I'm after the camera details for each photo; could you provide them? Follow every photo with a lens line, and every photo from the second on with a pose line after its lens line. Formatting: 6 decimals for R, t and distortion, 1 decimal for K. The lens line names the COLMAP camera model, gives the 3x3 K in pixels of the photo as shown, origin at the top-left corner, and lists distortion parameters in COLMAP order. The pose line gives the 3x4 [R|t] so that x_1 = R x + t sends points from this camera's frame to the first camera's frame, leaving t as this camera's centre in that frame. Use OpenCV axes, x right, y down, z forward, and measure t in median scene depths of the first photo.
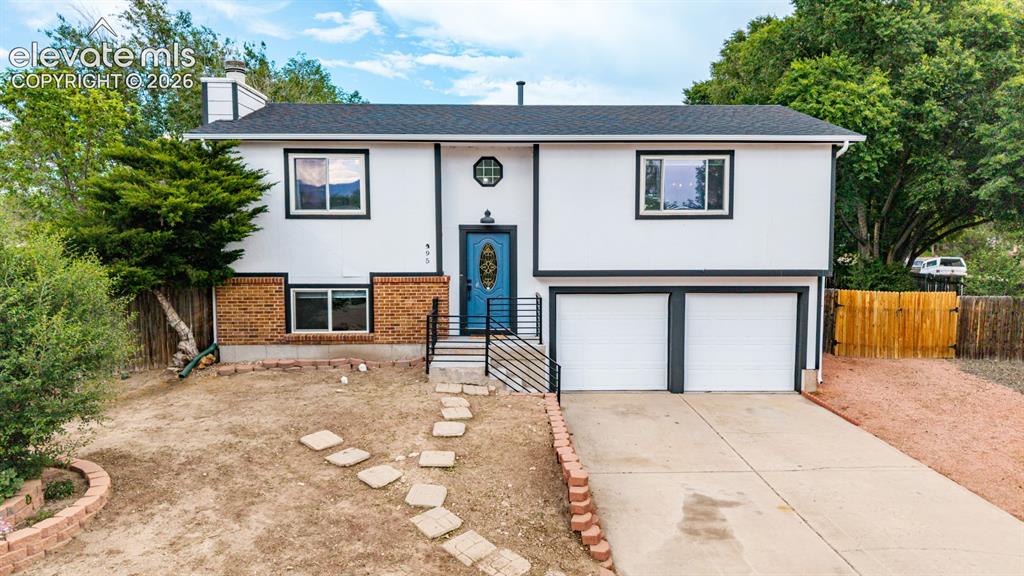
lens RADIAL K [[708.0, 0, 512.0], [0, 708.0, 288.0], [0, 0, 1]] dist [0.081794, -0.215588]
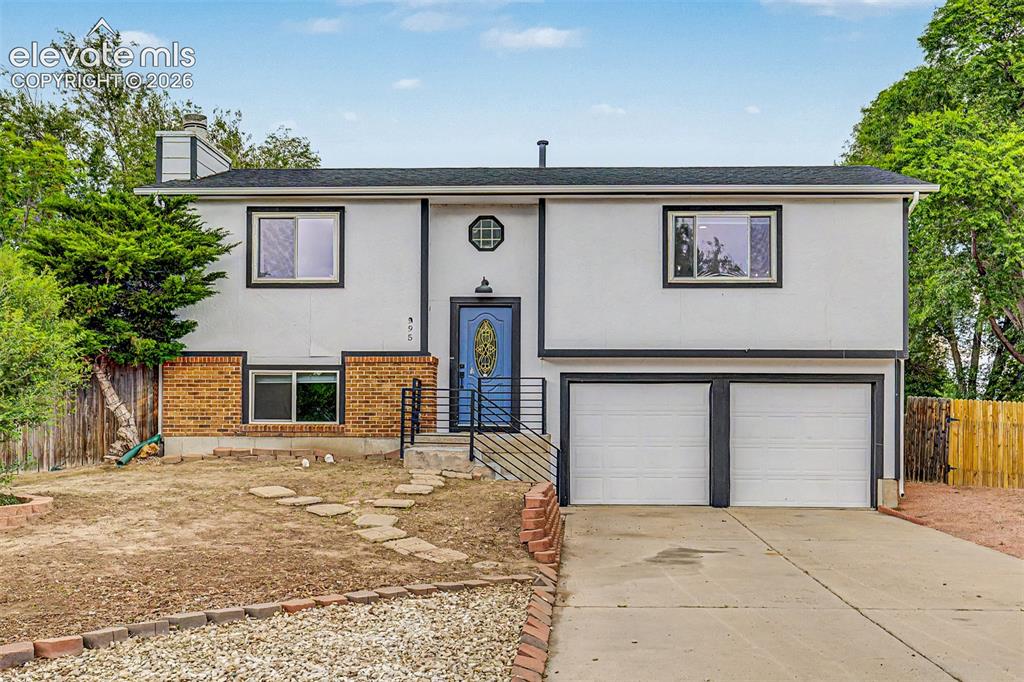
lens RADIAL K [[953.1, 0, 482.2], [0, 953.1, 336.9], [0, 0, 1]] dist [-0.012740, -0.012855]
pose [[0.997665, 0.004470, -0.068156, 0.040299], [-0.010704, 0.995758, -0.091388, 0.061778], [0.067459, 0.091904, 0.993480, -0.101381]]
